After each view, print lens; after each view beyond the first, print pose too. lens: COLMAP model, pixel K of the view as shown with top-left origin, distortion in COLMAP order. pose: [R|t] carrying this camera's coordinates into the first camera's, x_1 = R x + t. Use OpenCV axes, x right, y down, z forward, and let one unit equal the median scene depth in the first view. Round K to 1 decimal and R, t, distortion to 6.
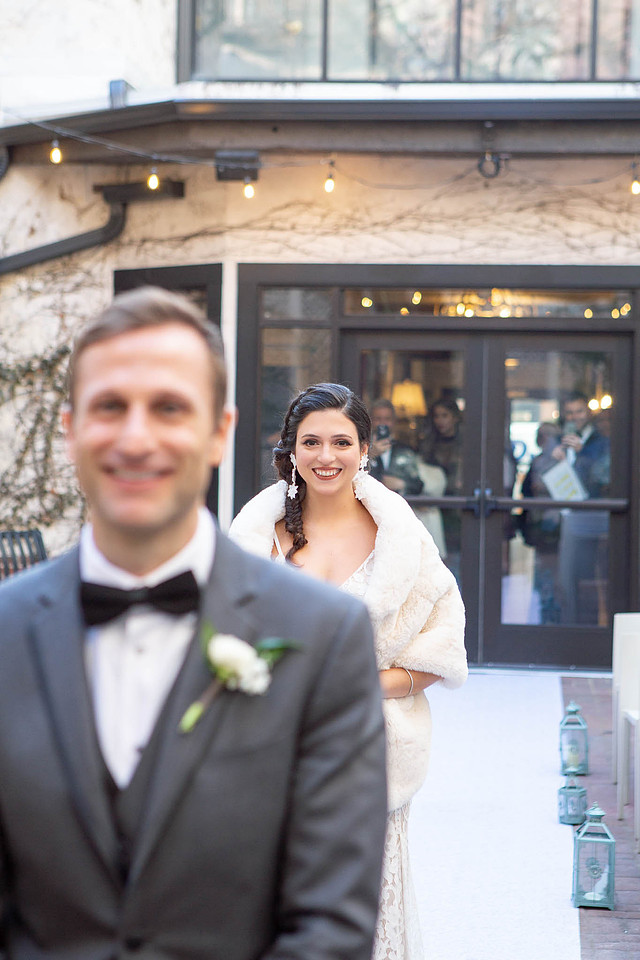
lens RADIAL K [[1847.7, 0, 320.0], [0, 1847.7, 480.0], [0, 0, 1]] dist [0.080313, 0.141874]
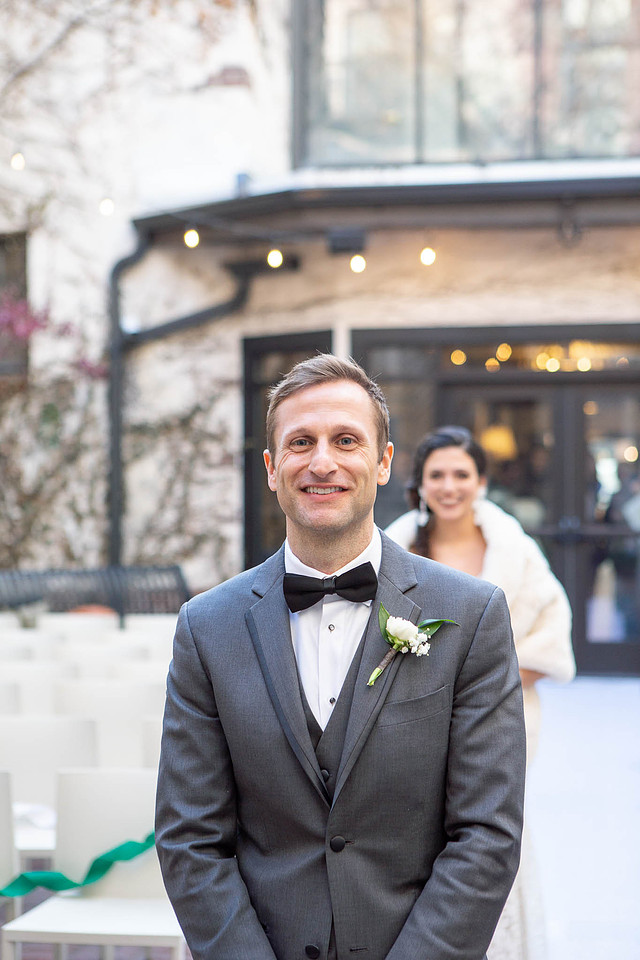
lens RADIAL K [[1805.8, 0, 320.0], [0, 1805.8, 480.0], [0, 0, 1]] dist [0.174018, -0.023787]
pose [[0.998954, -0.022133, -0.040025, -0.020468], [0.020902, 0.999303, -0.030922, 0.010824], [0.040682, 0.030053, 0.998720, -0.110254]]
